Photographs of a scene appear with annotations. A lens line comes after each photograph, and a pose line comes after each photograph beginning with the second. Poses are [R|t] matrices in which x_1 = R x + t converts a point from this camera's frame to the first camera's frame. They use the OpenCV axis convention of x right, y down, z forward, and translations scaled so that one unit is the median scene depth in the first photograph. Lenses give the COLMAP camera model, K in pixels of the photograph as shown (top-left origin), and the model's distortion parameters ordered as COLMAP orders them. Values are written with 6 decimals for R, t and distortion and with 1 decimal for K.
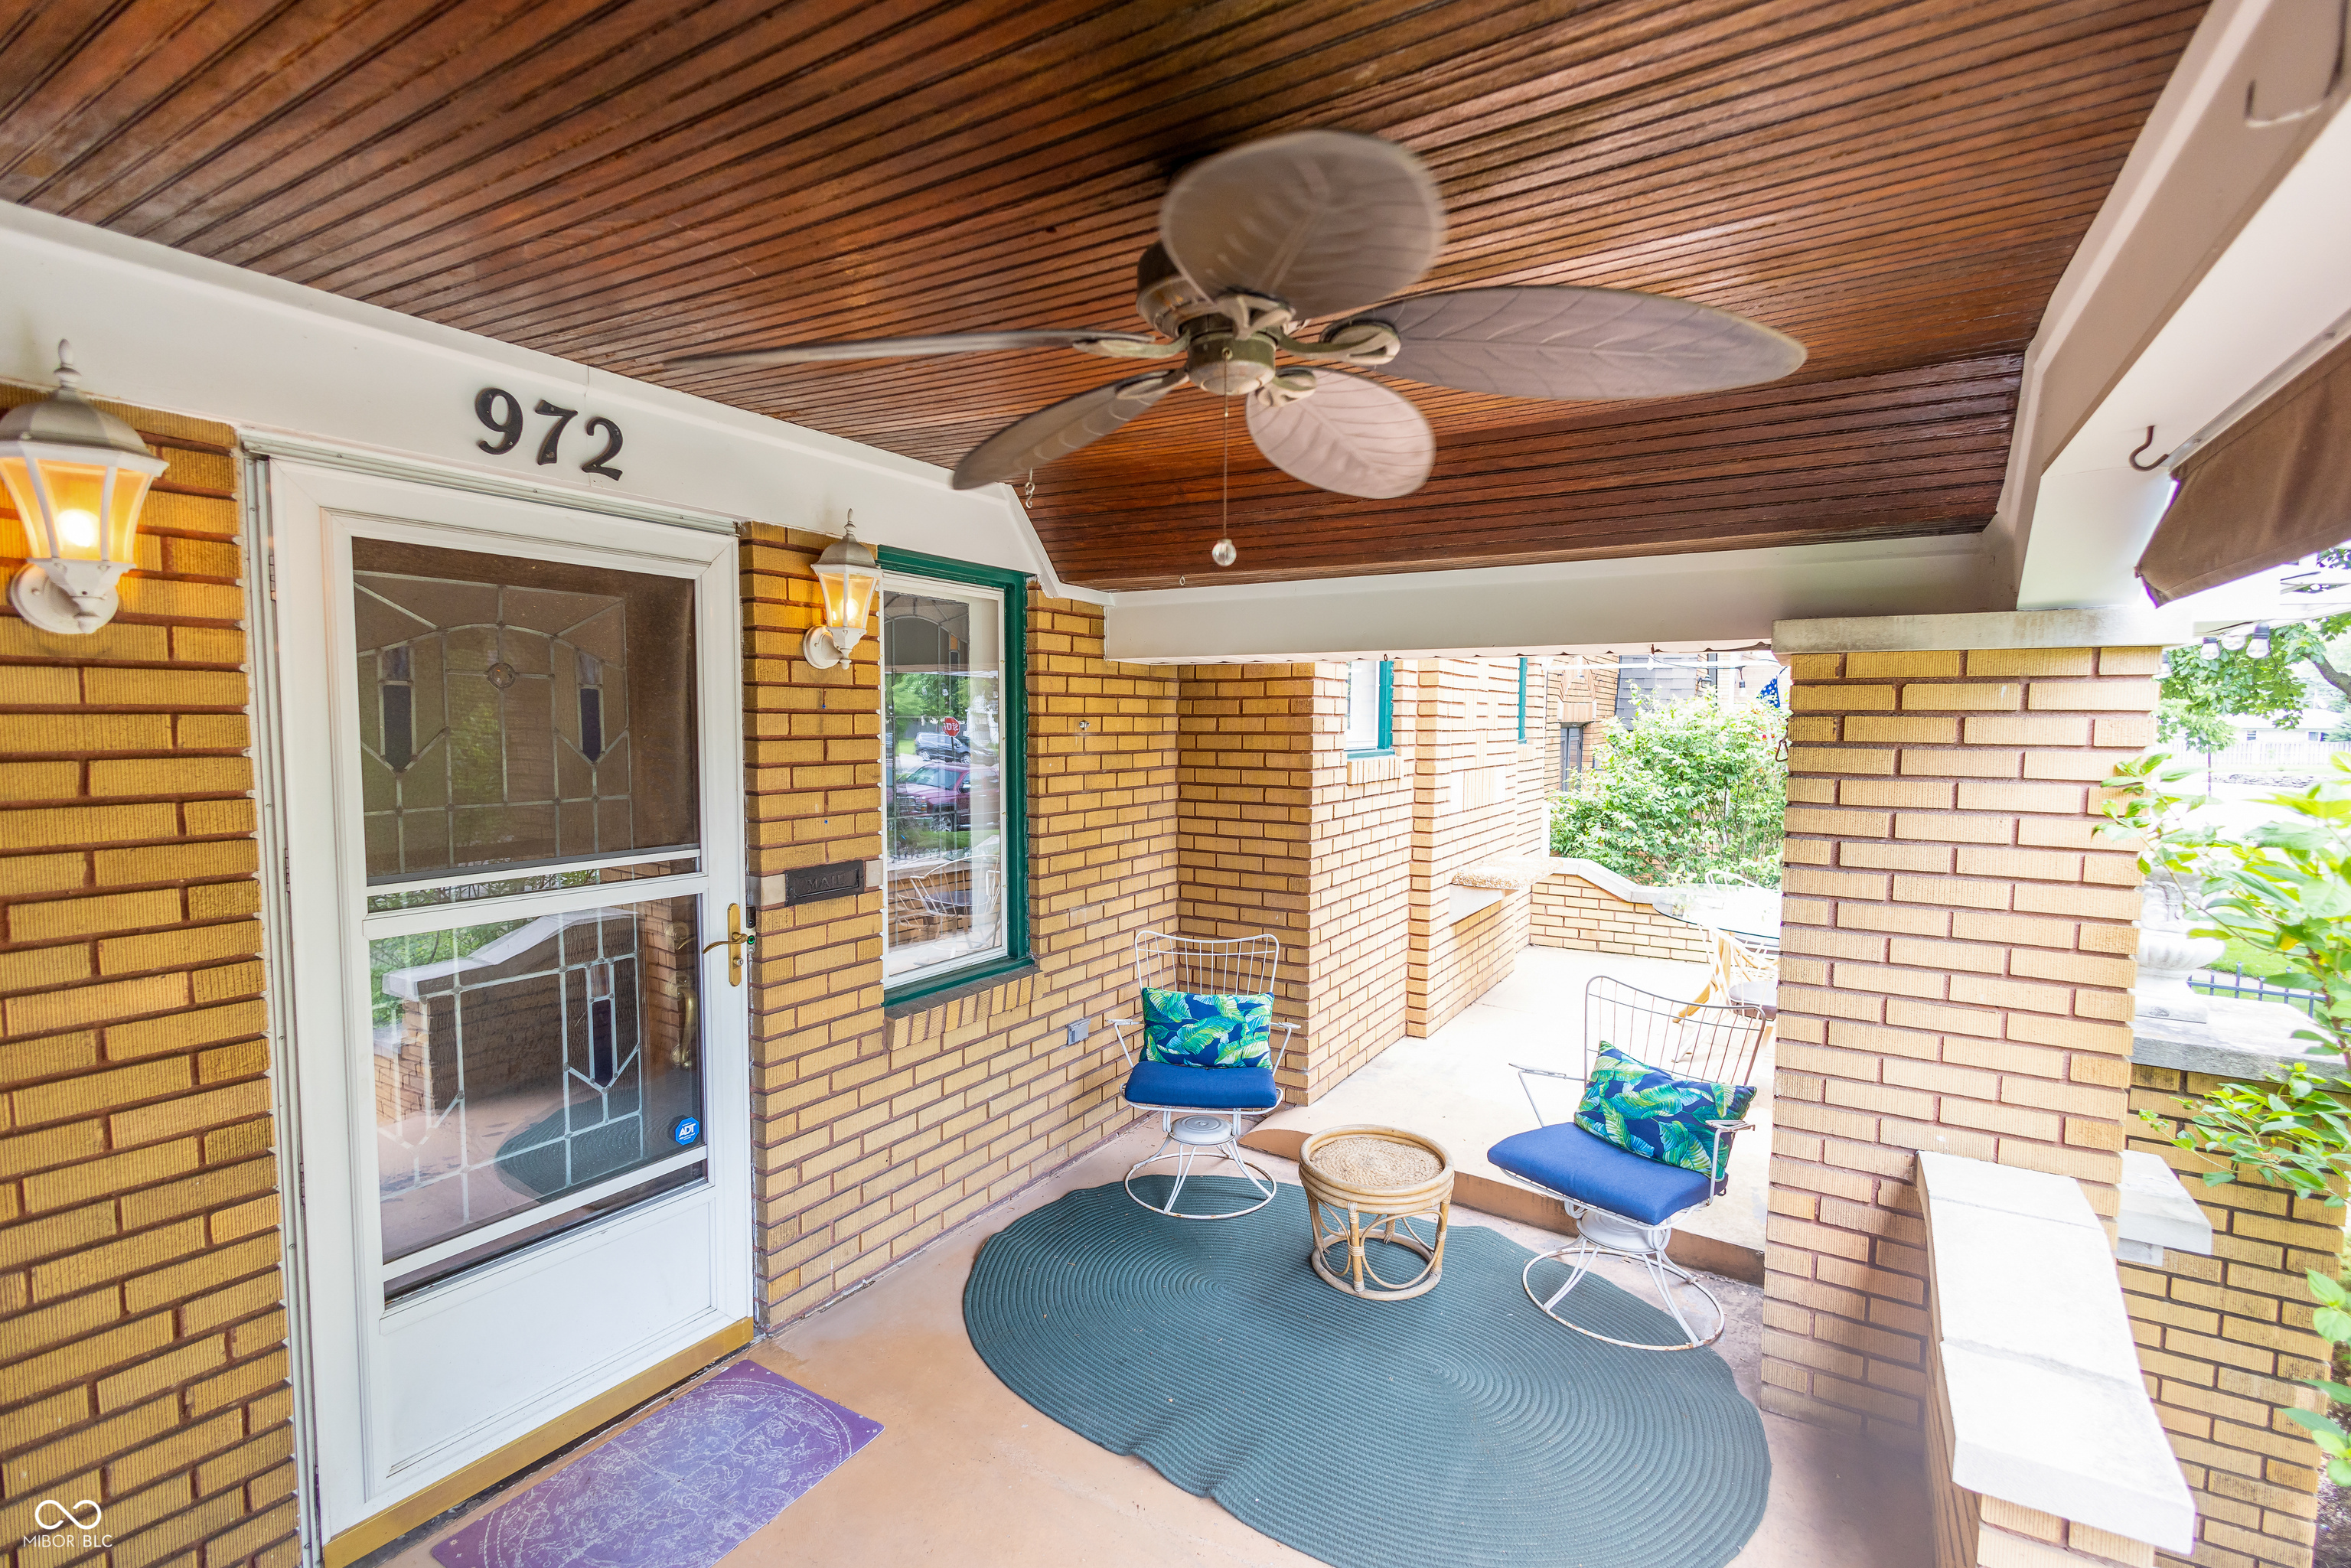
lens RADIAL K [[1083.7, 0, 1183.0], [0, 1083.7, 781.8], [0, 0, 1]] dist [0.002972, -0.000849]
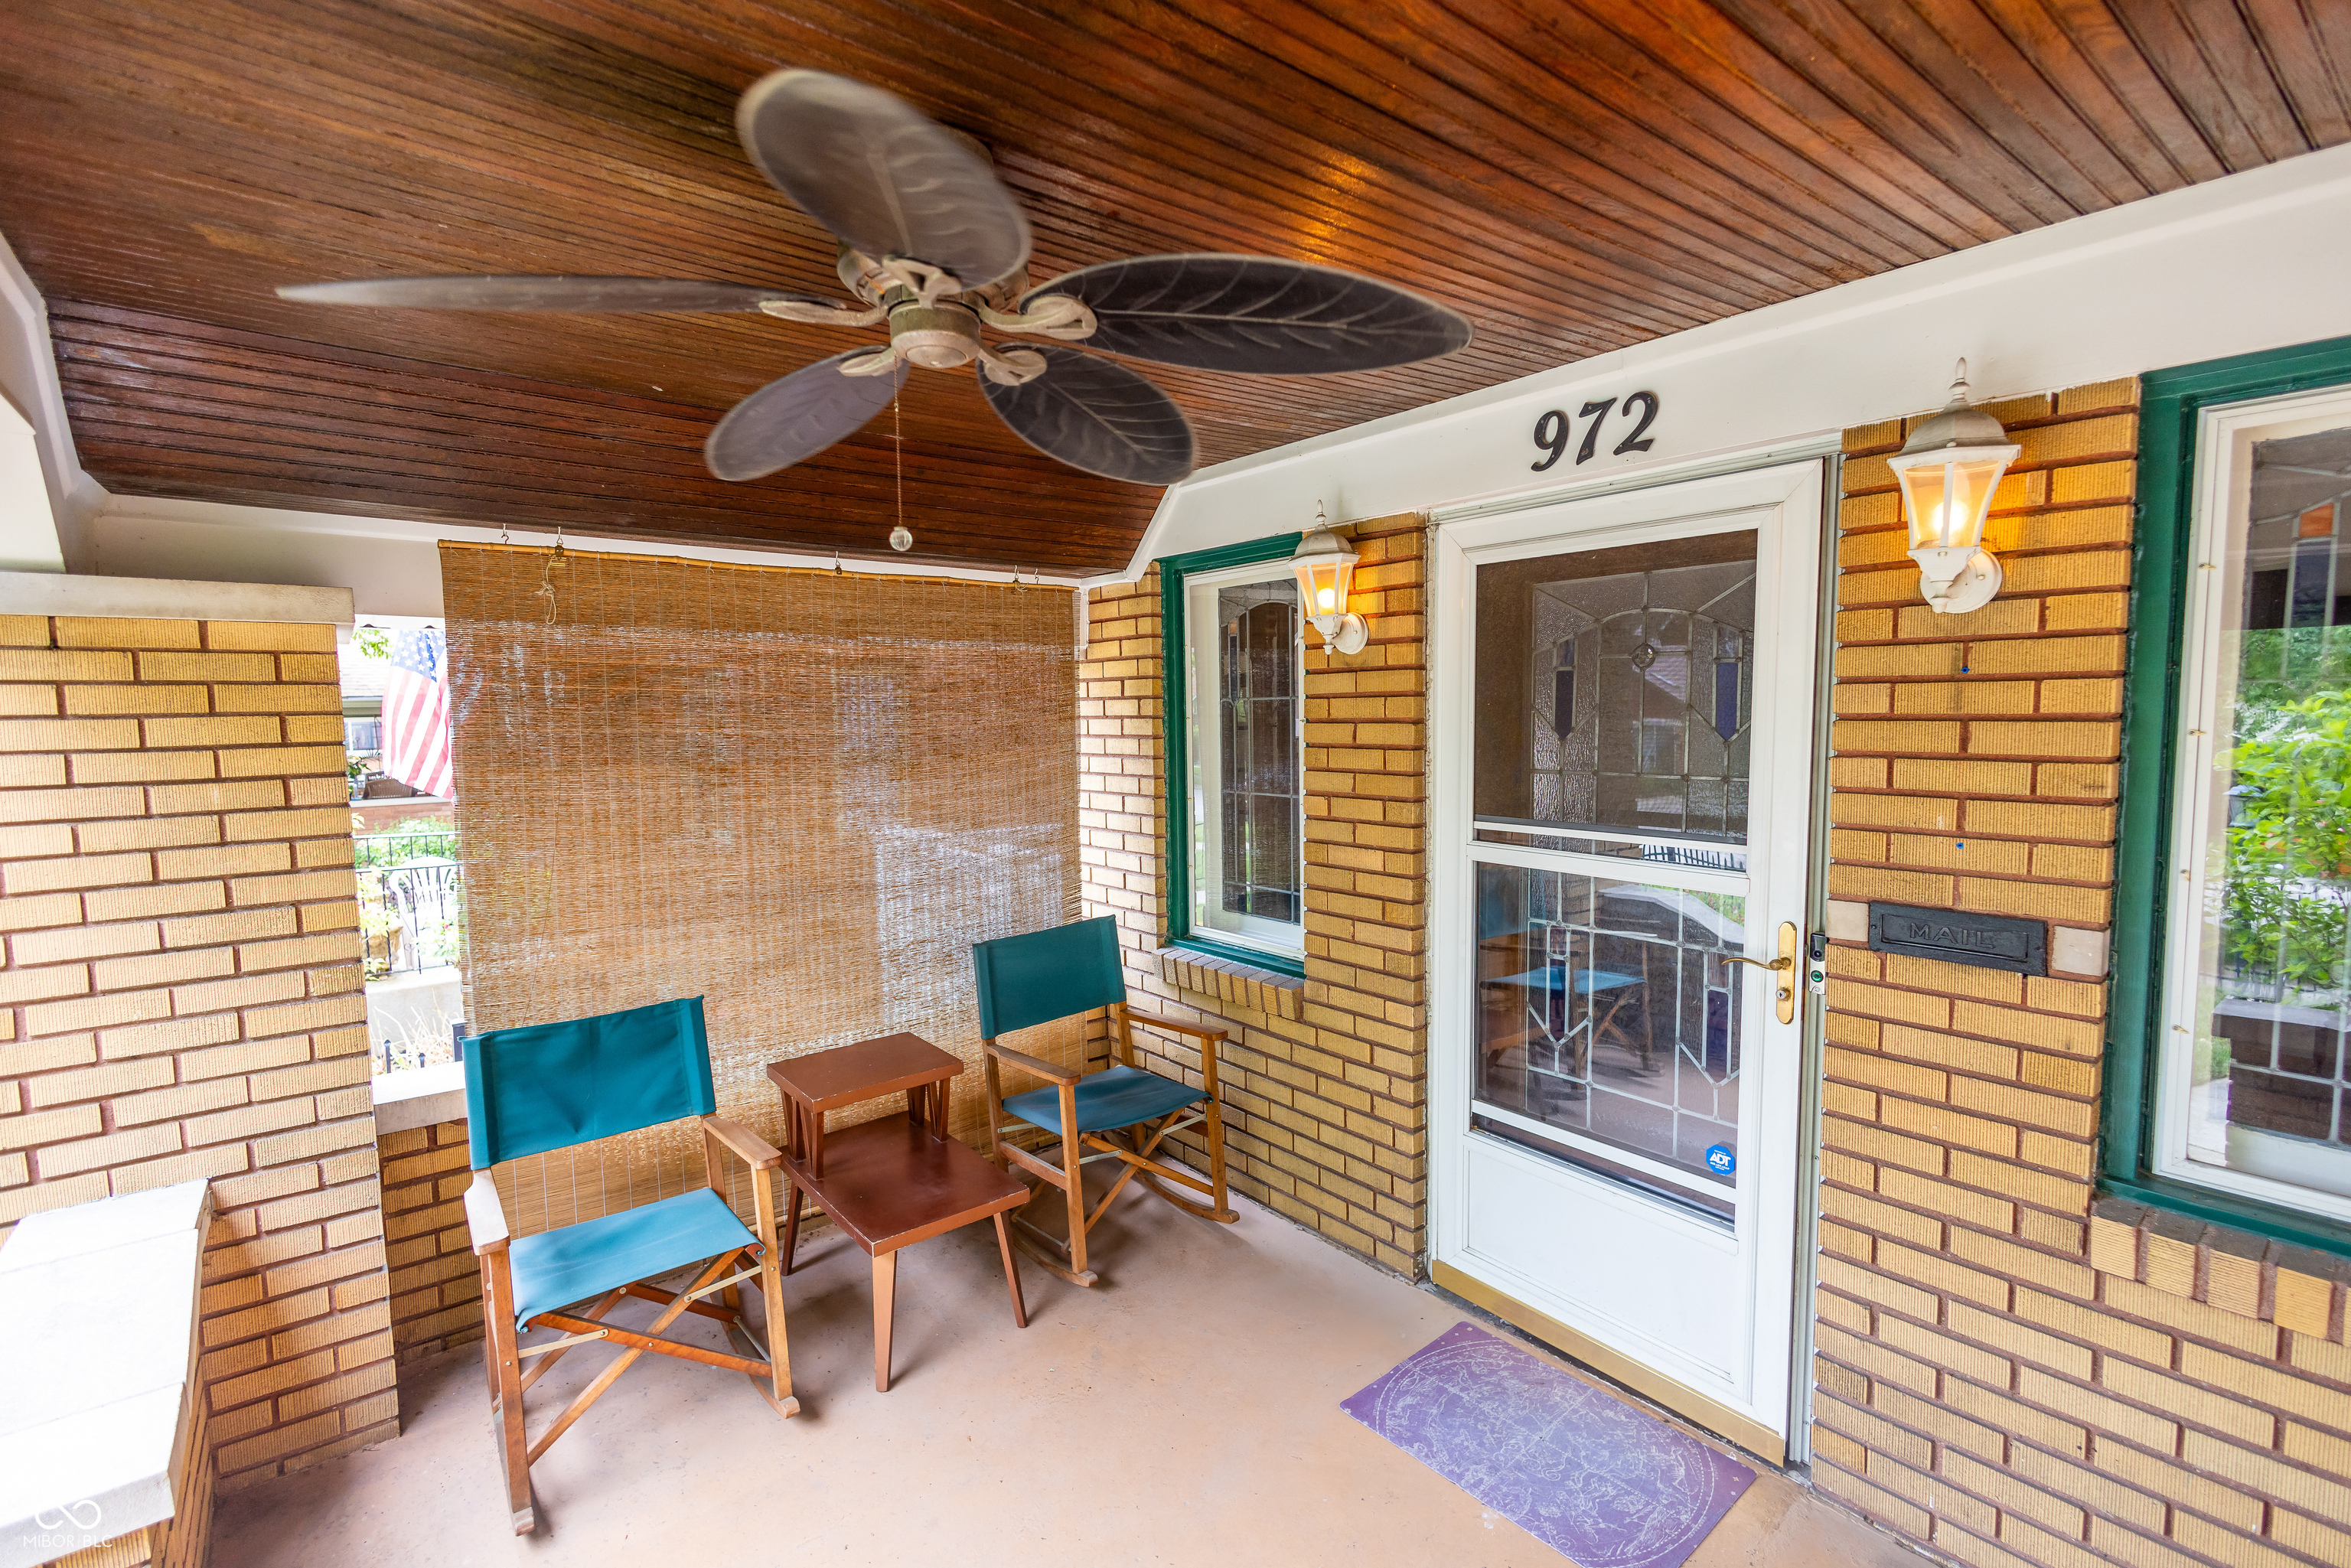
lens RADIAL K [[1083.7, 0, 1183.0], [0, 1083.7, 781.8], [0, 0, 1]] dist [0.002972, -0.000849]
pose [[-0.358128, 0.064292, -0.931456, 0.559640], [-0.044877, 0.995288, 0.085953, -0.046110], [0.932594, 0.072583, -0.353555, 0.978186]]
